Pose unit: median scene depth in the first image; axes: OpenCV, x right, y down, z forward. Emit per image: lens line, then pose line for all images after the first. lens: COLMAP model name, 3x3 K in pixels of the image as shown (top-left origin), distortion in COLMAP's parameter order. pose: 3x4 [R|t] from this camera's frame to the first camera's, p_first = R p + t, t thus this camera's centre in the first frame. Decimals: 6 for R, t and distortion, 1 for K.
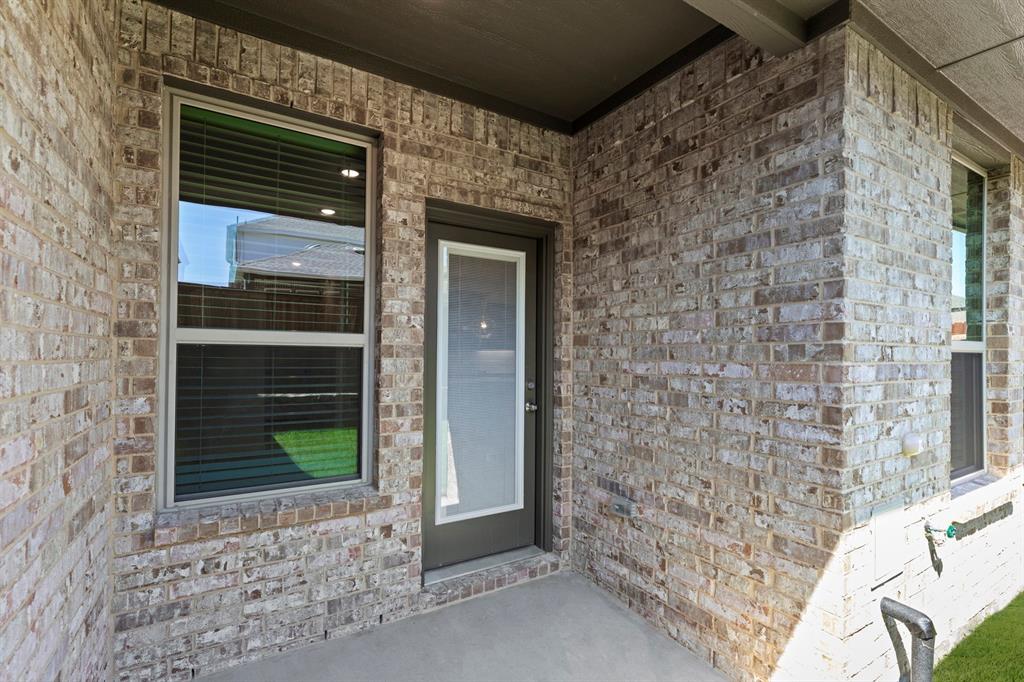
lens RADIAL K [[467.1, 0, 513.6], [0, 467.1, 335.8], [0, 0, 1]] dist [-0.001175, -0.000096]
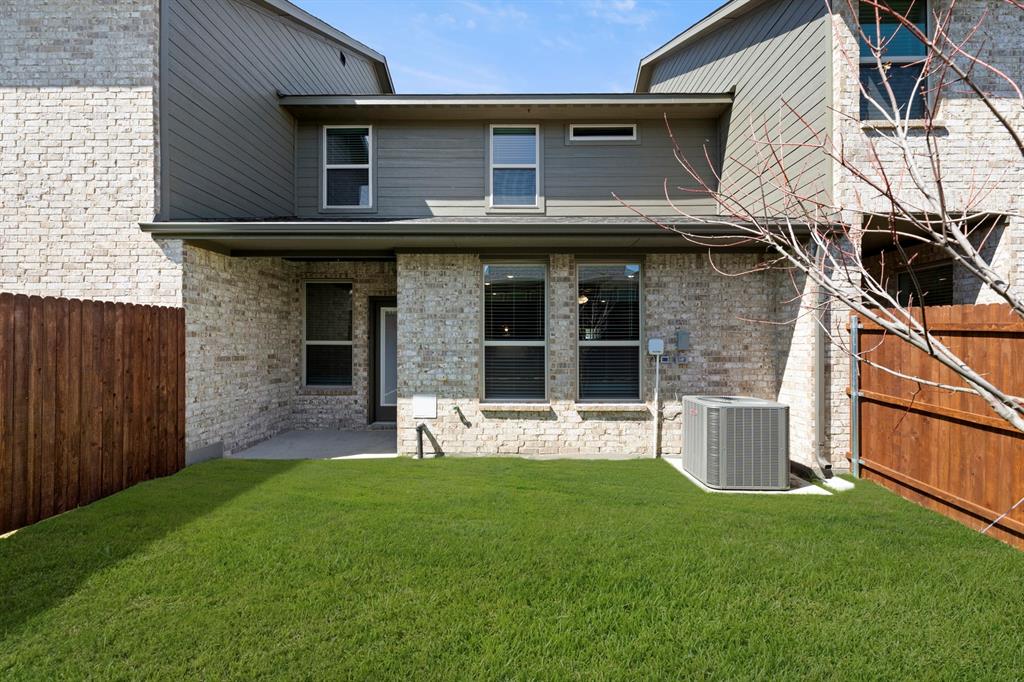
lens RADIAL K [[426.7, 0, 512.3], [0, 426.7, 319.3], [0, 0, 1]] dist [-0.000287, -0.000129]
pose [[0.836627, -0.036198, -0.546576, 2.237274], [0.026544, 0.999321, -0.025553, -0.048463], [0.547129, 0.006870, 0.837020, -0.869313]]
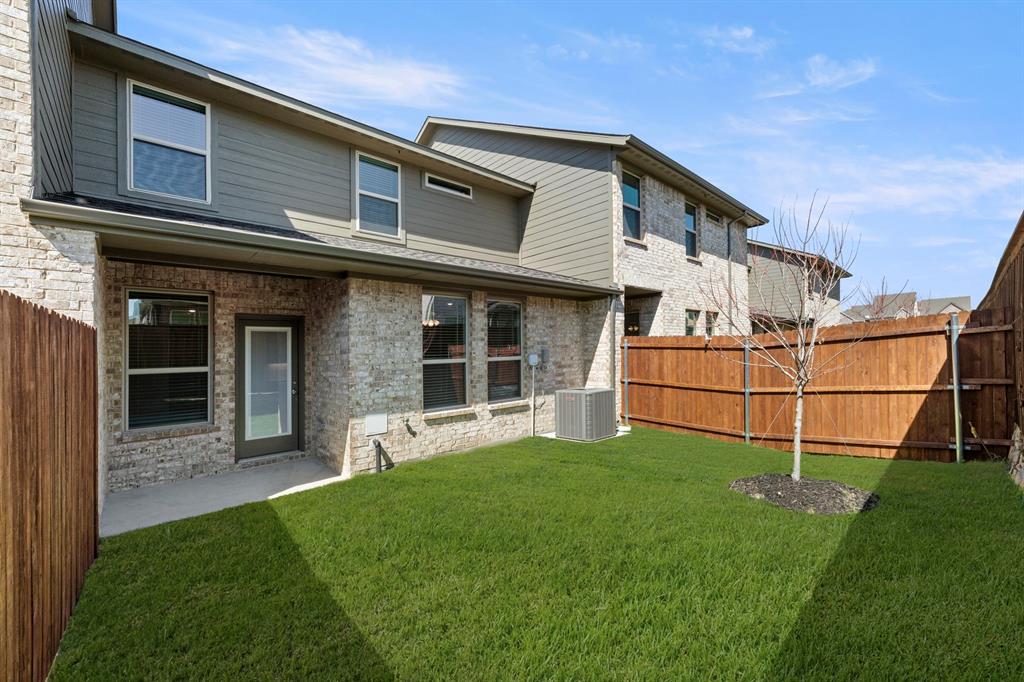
lens RADIAL K [[421.7, 0, 529.7], [0, 421.7, 329.8], [0, 0, 1]] dist [-0.000055, -0.000053]
pose [[0.977823, -0.026233, 0.207783, 0.978355], [0.030116, 0.999426, -0.015543, -0.121004], [-0.207256, 0.021455, 0.978051, -1.732780]]
